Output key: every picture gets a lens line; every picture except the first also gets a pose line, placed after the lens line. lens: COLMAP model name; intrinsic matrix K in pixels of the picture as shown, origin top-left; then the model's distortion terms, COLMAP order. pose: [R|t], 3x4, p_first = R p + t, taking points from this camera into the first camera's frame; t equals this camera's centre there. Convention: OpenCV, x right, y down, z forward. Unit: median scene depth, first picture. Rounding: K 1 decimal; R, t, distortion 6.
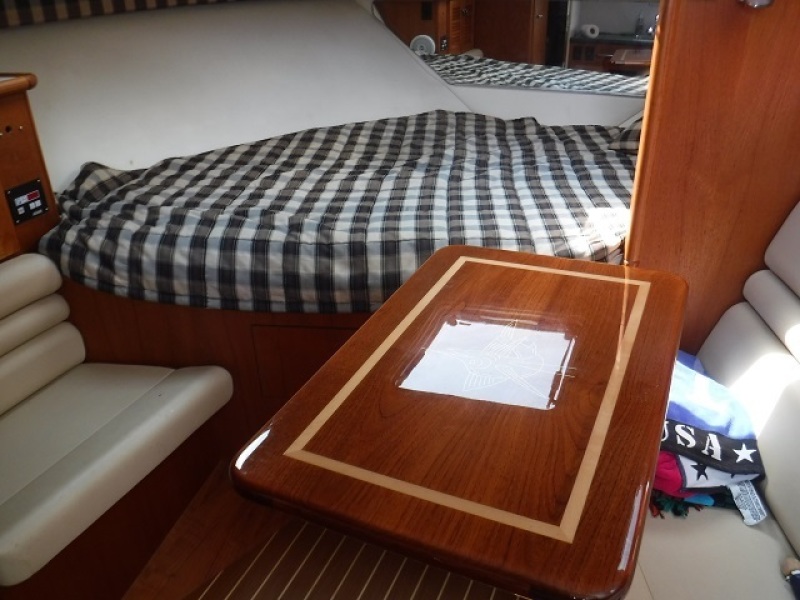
lens RADIAL K [[636.9, 0, 385.1], [0, 636.9, 300.0], [0, 0, 1]] dist [-0.079016, -0.004557]
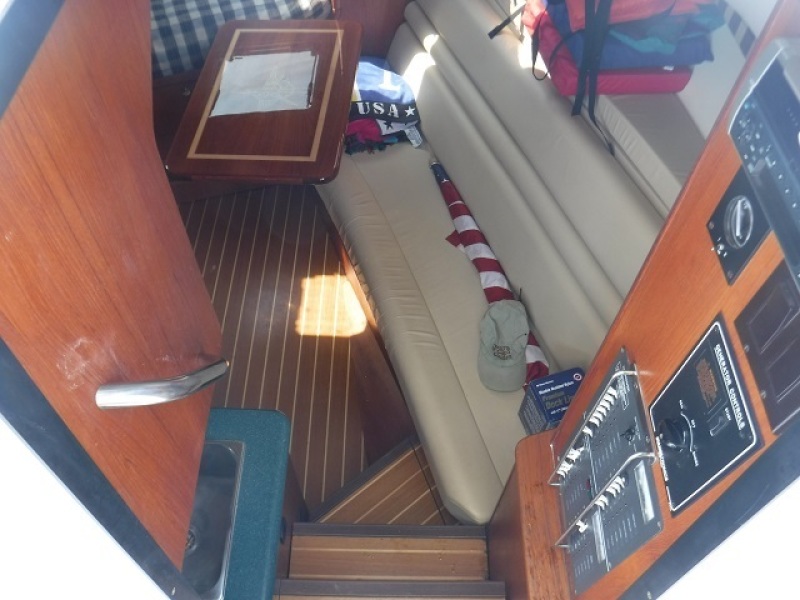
lens RADIAL K [[636.9, 0, 385.1], [0, 636.9, 300.0], [0, 0, 1]] dist [-0.079016, -0.004557]
pose [[0.922753, -0.293704, 0.249529, -0.120703], [0.151592, 0.871887, 0.465654, -0.135550], [-0.354326, -0.391857, 0.849059, -0.712621]]
